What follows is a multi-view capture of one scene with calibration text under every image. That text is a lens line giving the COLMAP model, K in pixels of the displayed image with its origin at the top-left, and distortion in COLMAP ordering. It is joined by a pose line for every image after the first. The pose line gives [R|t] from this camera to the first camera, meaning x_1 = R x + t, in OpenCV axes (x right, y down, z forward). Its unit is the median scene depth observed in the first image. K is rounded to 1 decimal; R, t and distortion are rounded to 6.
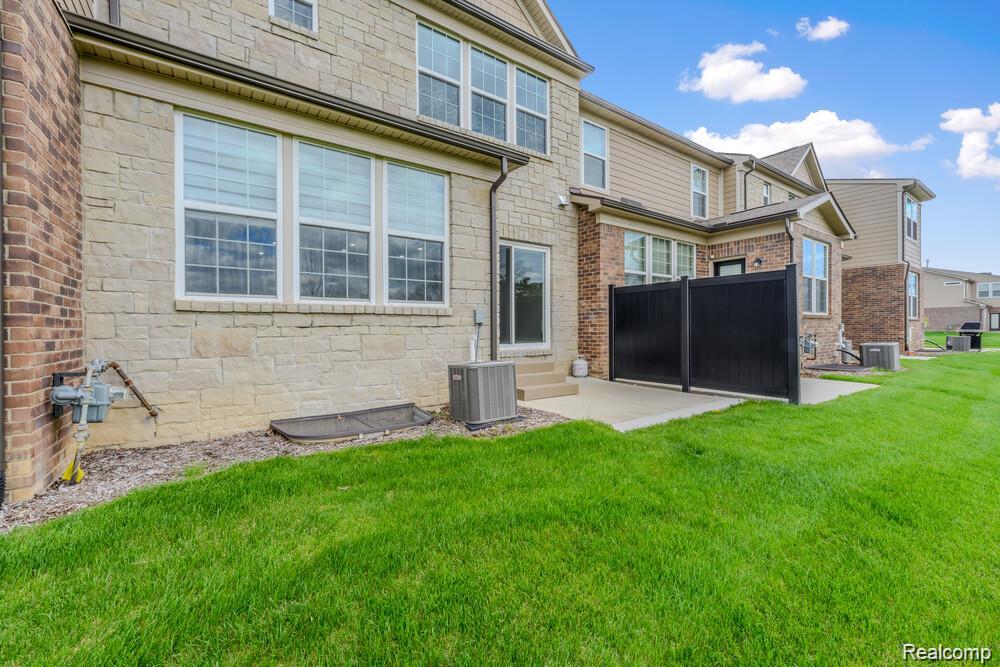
lens RADIAL K [[402.6, 0, 500.0], [0, 402.6, 333.5], [0, 0, 1]] dist [0.012133, -0.000204]
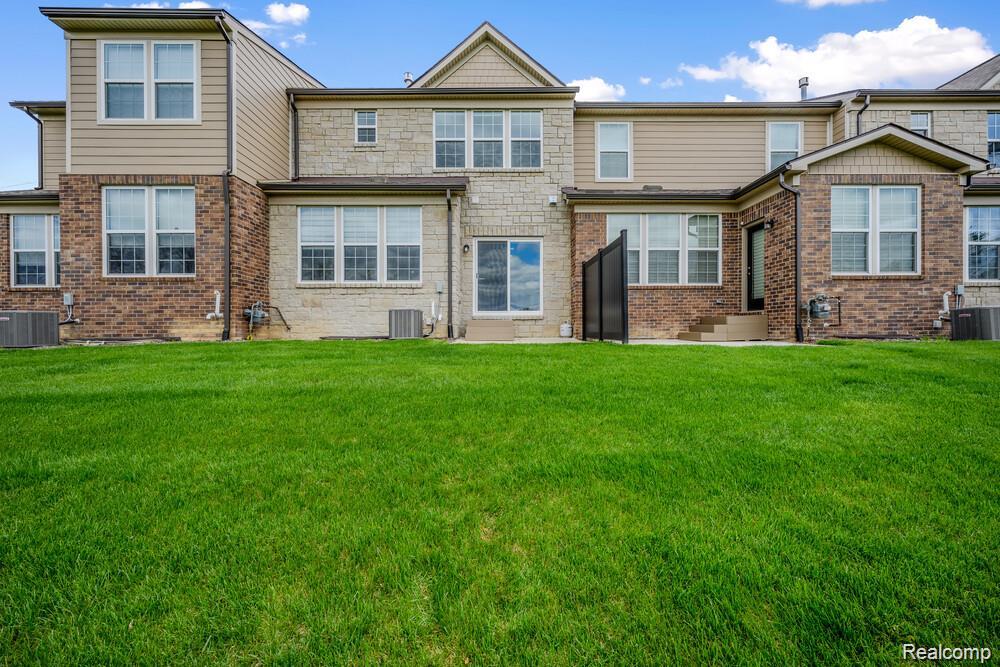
lens RADIAL K [[402.6, 0, 500.0], [0, 402.6, 333.5], [0, 0, 1]] dist [0.012133, -0.000204]
pose [[0.827646, 0.006738, -0.561211, 1.083102], [-0.007726, 0.999970, 0.000611, 0.142099], [0.561198, 0.003830, 0.827673, -0.229808]]
